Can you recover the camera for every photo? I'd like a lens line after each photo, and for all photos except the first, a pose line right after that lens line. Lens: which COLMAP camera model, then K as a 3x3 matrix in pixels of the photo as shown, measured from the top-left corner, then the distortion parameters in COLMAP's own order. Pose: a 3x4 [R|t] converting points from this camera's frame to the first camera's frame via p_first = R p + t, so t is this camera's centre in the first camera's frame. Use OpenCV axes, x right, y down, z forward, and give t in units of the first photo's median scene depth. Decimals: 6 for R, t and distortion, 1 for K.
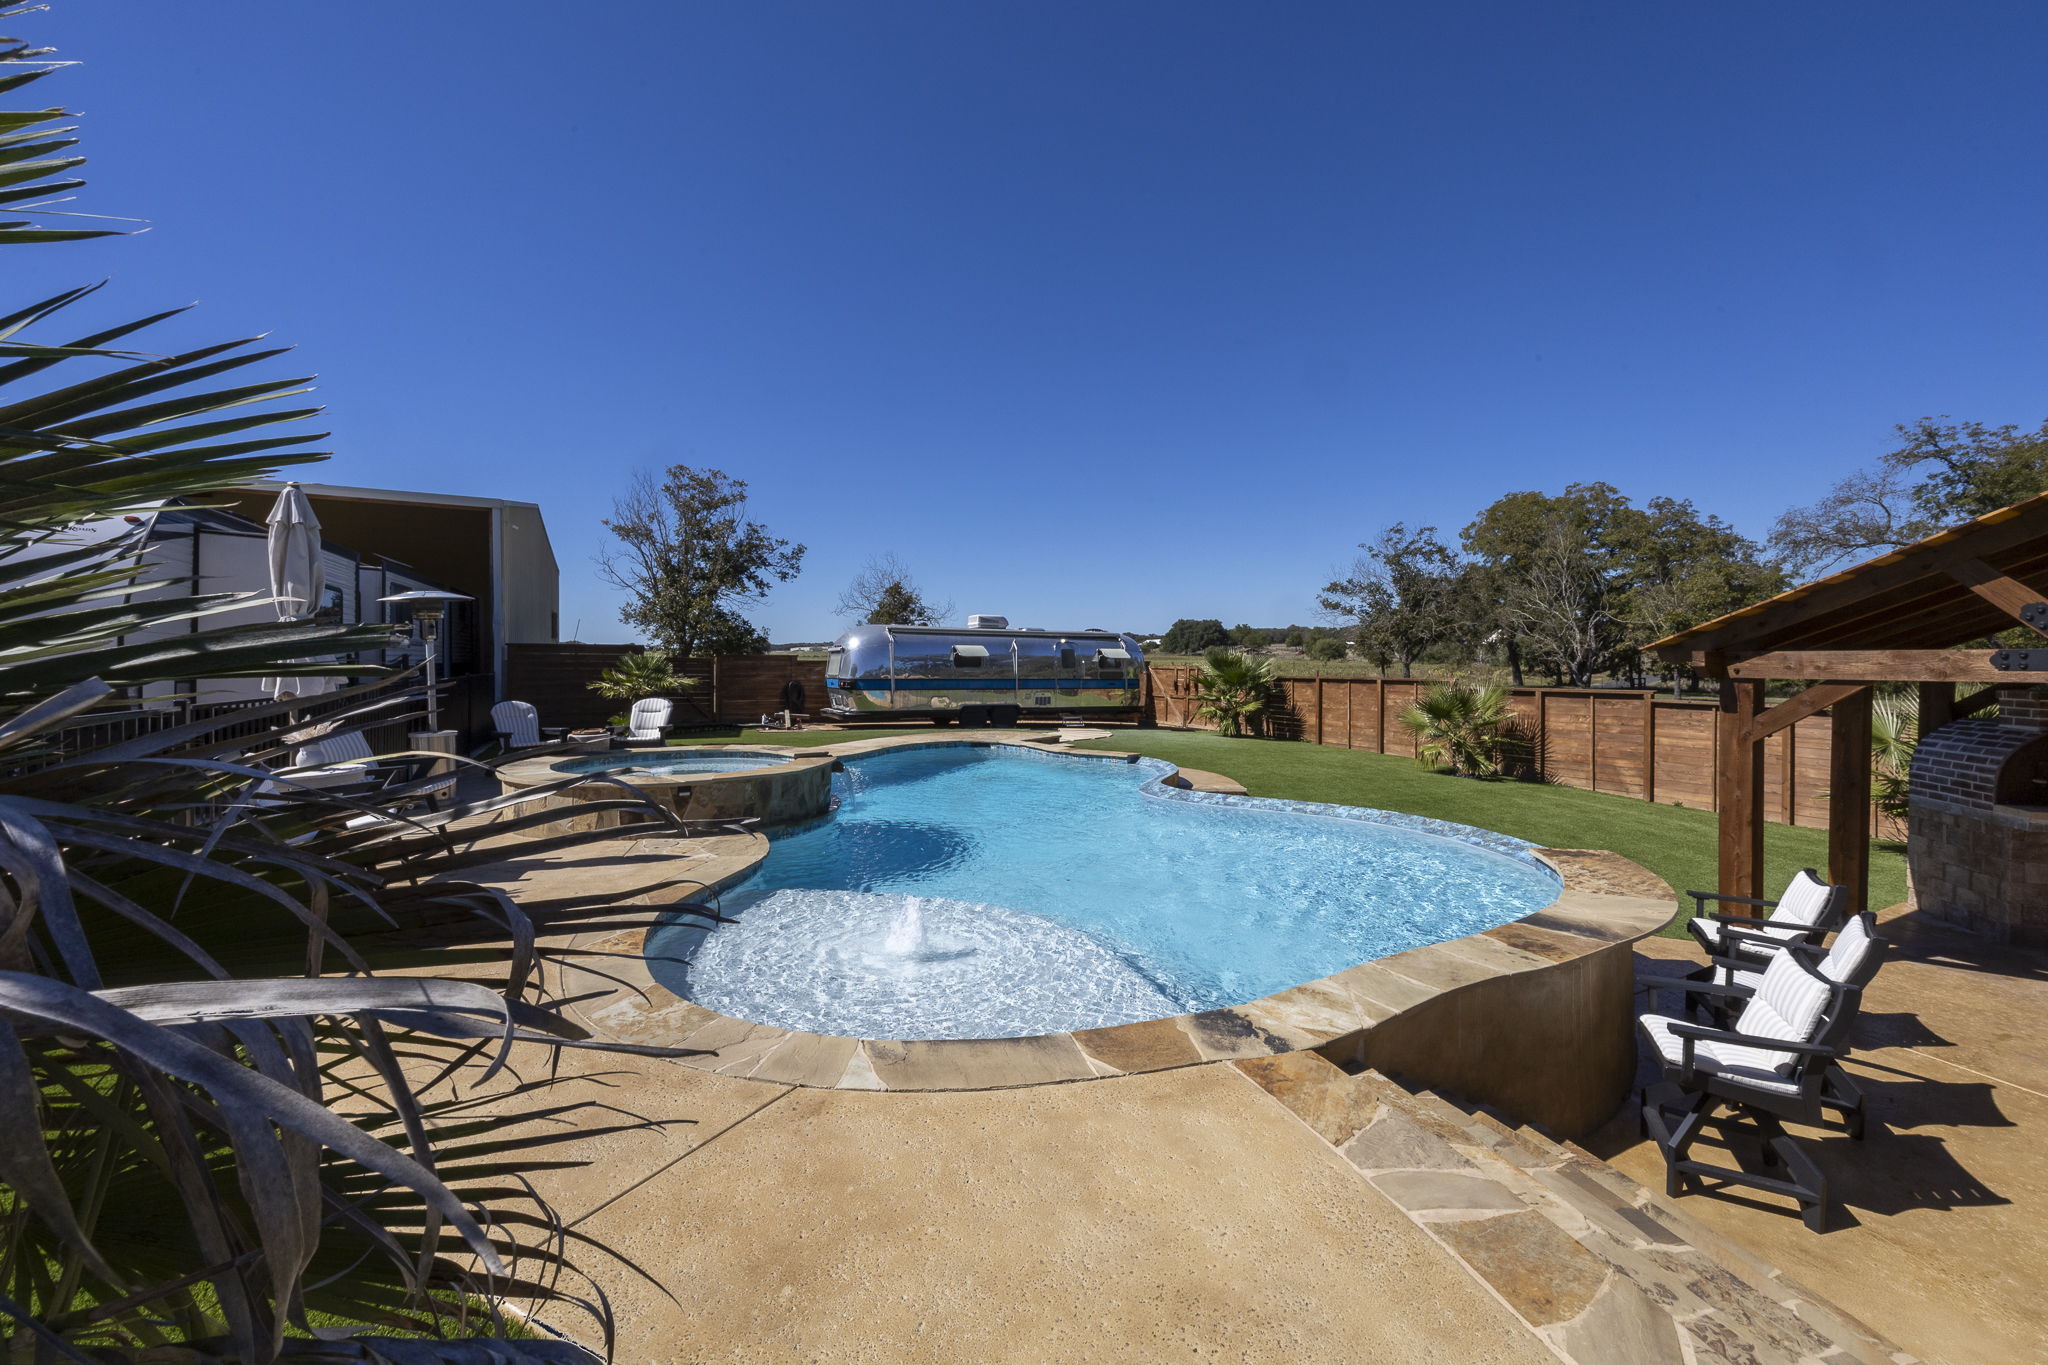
lens RADIAL K [[777.1, 0, 1024.0], [0, 777.1, 682.5], [0, 0, 1]] dist [-0.003287, 0.000021]
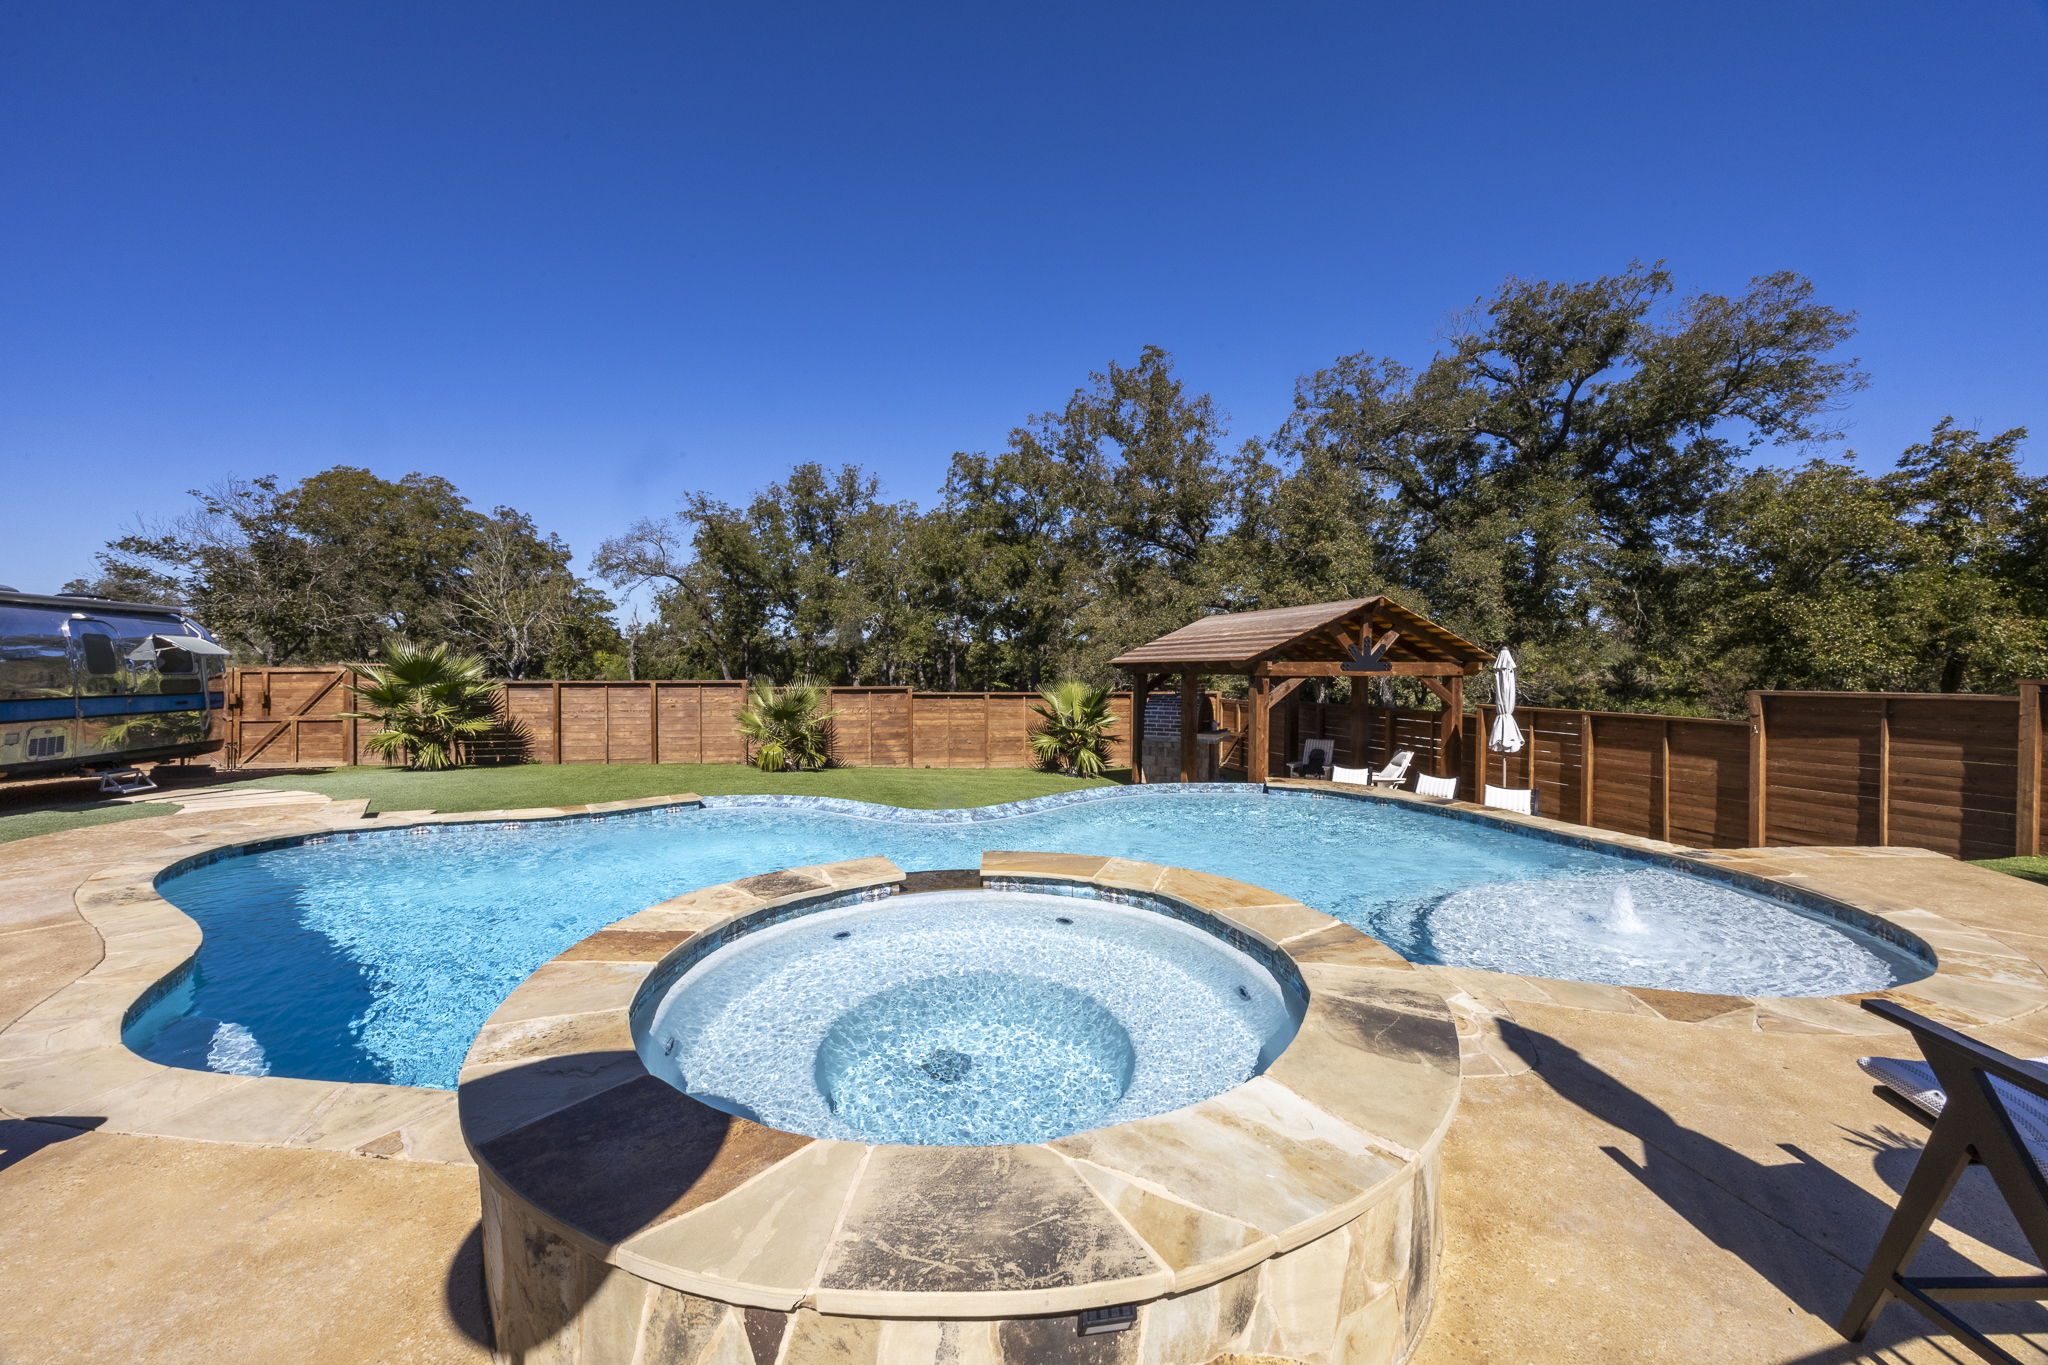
lens RADIAL K [[777.1, 0, 1024.0], [0, 777.1, 682.5], [0, 0, 1]] dist [-0.003287, 0.000021]
pose [[0.171007, -0.020156, 0.985064, -0.311448], [0.017291, 0.999698, 0.017454, -0.010471], [-0.985118, 0.014048, 0.171304, 0.361845]]
